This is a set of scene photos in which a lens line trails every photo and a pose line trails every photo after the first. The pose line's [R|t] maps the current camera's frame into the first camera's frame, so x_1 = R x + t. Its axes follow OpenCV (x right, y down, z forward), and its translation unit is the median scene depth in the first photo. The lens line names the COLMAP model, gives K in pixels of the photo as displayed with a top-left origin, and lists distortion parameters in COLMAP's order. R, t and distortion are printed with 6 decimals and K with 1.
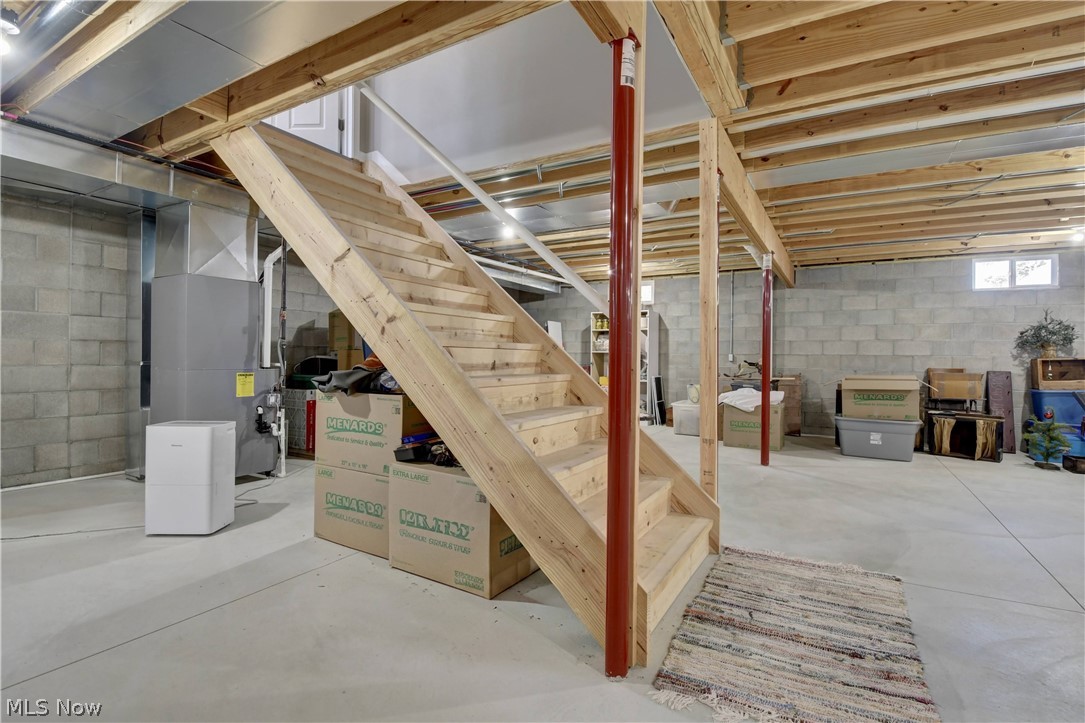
lens RADIAL K [[505.9, 0, 543.0], [0, 505.9, 354.1], [0, 0, 1]] dist [-0.012390, -0.005806]
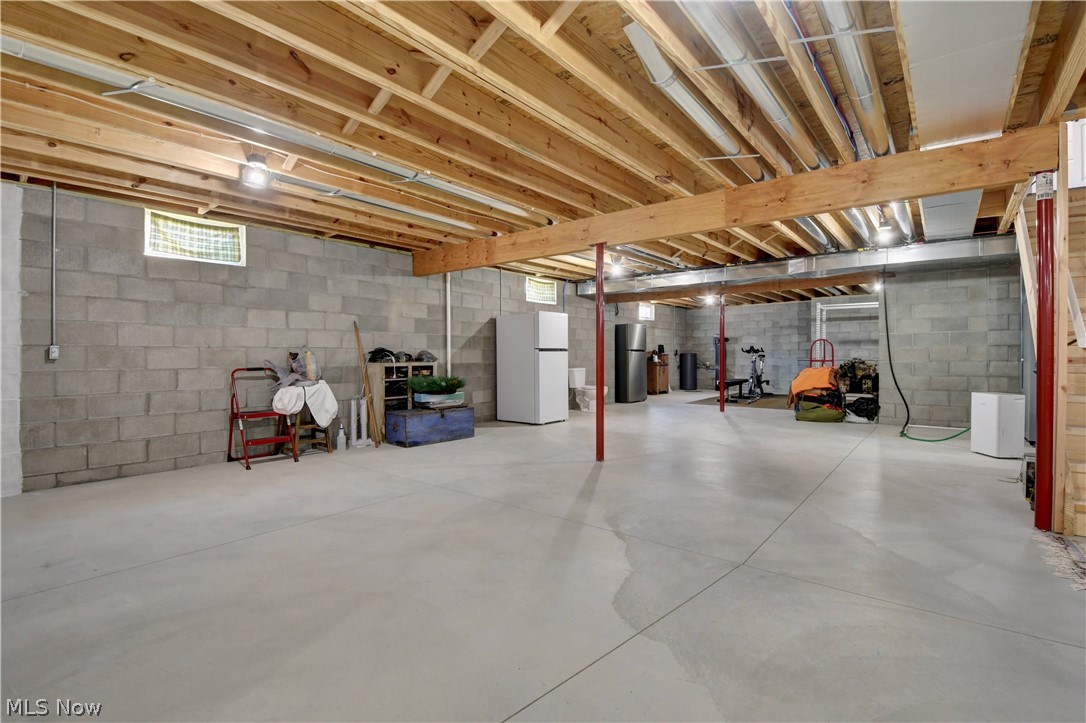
lens RADIAL K [[506.4, 0, 543.9], [0, 506.4, 356.5], [0, 0, 1]] dist [-0.012390, -0.005806]
pose [[-0.148471, -0.004009, -0.988909, 0.417173], [0.009360, 0.999941, -0.005459, 0.001039], [0.988873, -0.010067, -0.148424, -0.097004]]
